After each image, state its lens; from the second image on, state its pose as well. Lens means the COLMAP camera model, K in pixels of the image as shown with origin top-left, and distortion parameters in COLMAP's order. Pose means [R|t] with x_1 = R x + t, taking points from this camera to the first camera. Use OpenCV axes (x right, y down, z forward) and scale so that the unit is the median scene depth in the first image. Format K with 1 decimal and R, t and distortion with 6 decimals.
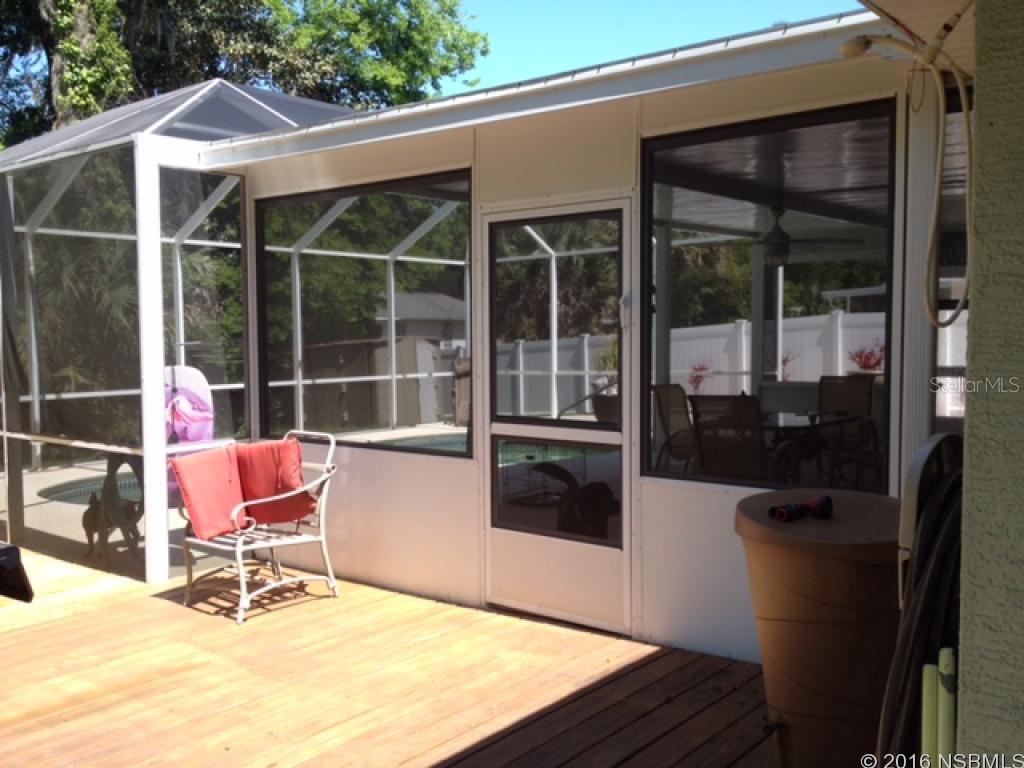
lens RADIAL K [[981.0, 0, 508.3], [0, 981.0, 389.5], [0, 0, 1]] dist [0.079988, -0.012143]
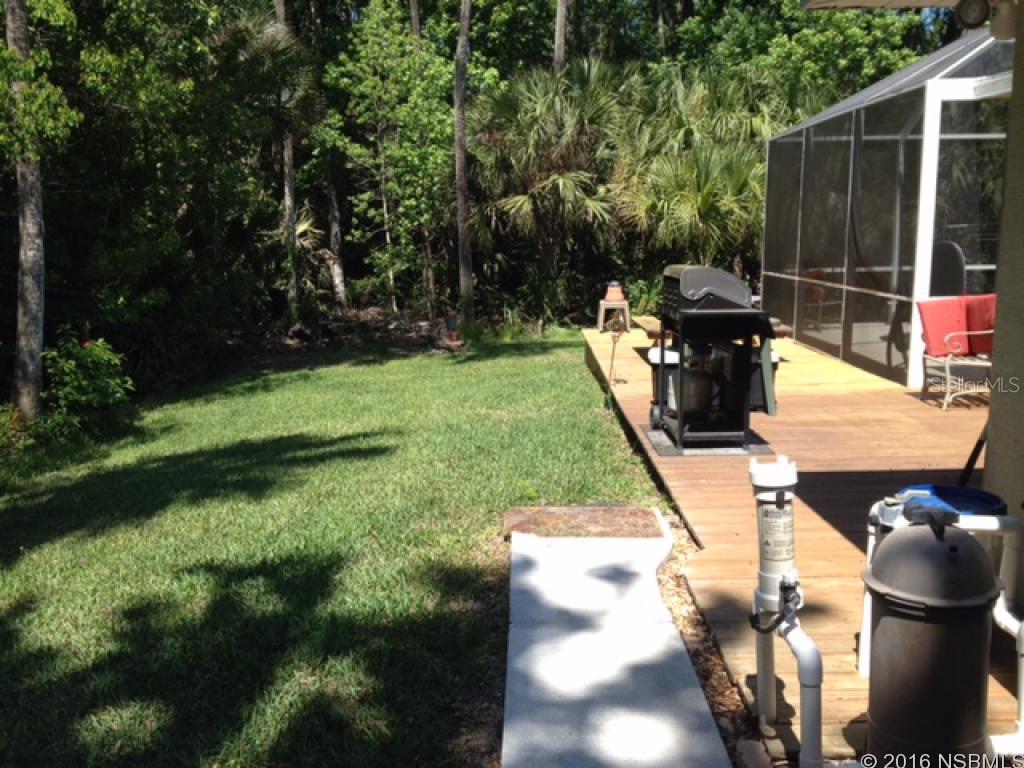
lens RADIAL K [[981.0, 0, 508.3], [0, 981.0, 389.5], [0, 0, 1]] dist [0.079988, -0.012143]
pose [[0.617231, 0.127869, -0.776322, 0.438993], [-0.037242, 0.990347, 0.133512, 0.019866], [0.785900, -0.053496, 0.616035, -0.408950]]
